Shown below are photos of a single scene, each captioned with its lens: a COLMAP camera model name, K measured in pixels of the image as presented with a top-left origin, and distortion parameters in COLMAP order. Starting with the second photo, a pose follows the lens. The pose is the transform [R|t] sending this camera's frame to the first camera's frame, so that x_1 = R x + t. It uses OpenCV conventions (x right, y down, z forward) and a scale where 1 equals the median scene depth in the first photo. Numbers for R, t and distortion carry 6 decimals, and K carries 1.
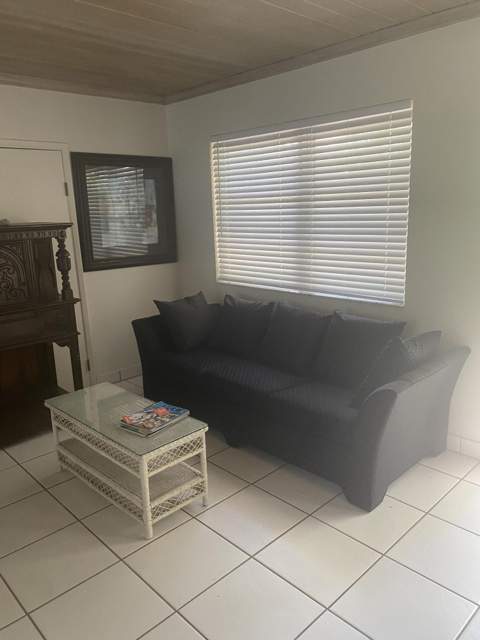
lens RADIAL K [[480.7, 0, 240.0], [0, 480.7, 320.0], [0, 0, 1]] dist [0.109953, -0.153884]
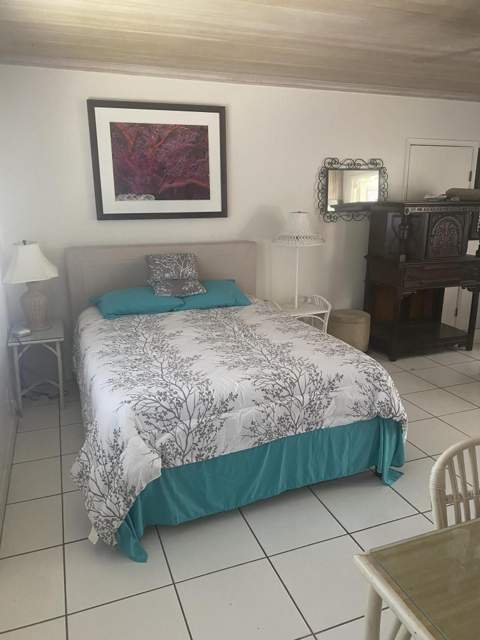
lens RADIAL K [[484.4, 0, 242.2], [0, 484.4, 314.9], [0, 0, 1]] dist [0.006915, 0.000627]
pose [[0.921654, 0.125450, -0.367175, -0.400287], [-0.118217, 0.992090, 0.042221, 0.125355], [0.369567, 0.004493, 0.929193, -0.462882]]
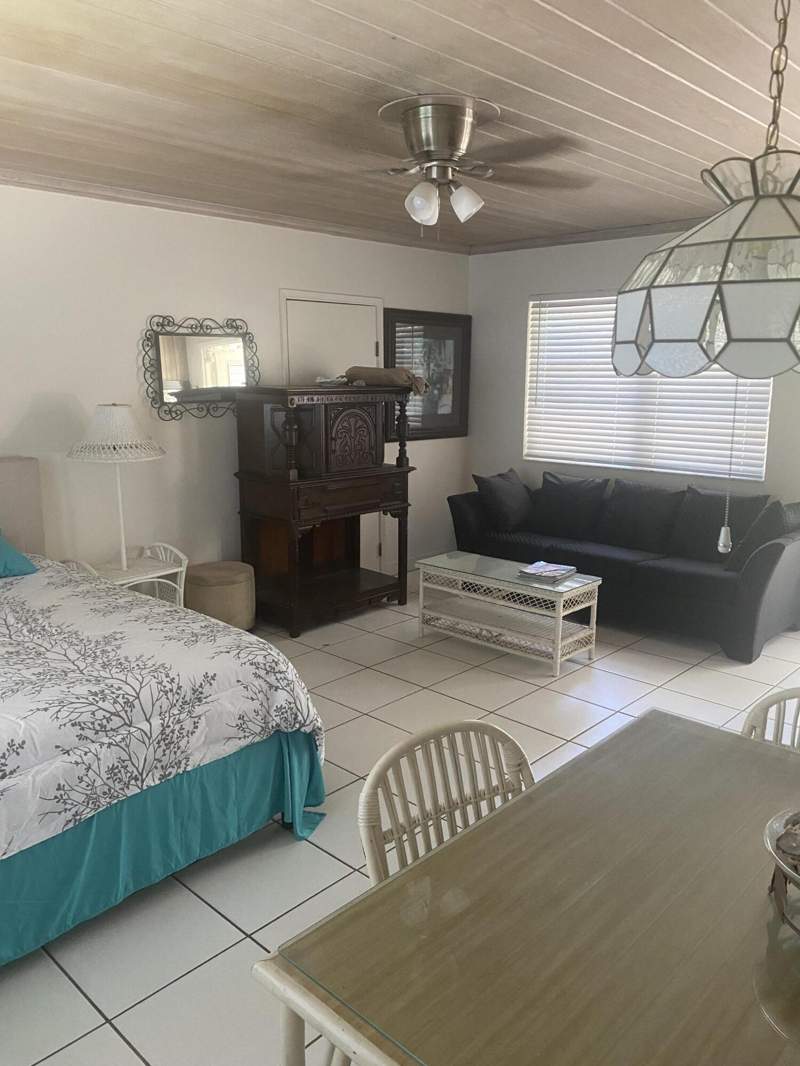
lens RADIAL K [[800.6, 0, 400.0], [0, 800.6, 533.0], [0, 0, 1]] dist [0.109953, -0.153884]
pose [[0.997992, 0.025125, 0.058151, -0.395689], [-0.023187, 0.999161, -0.033764, 0.121014], [-0.058950, 0.032348, 0.997737, -0.477445]]
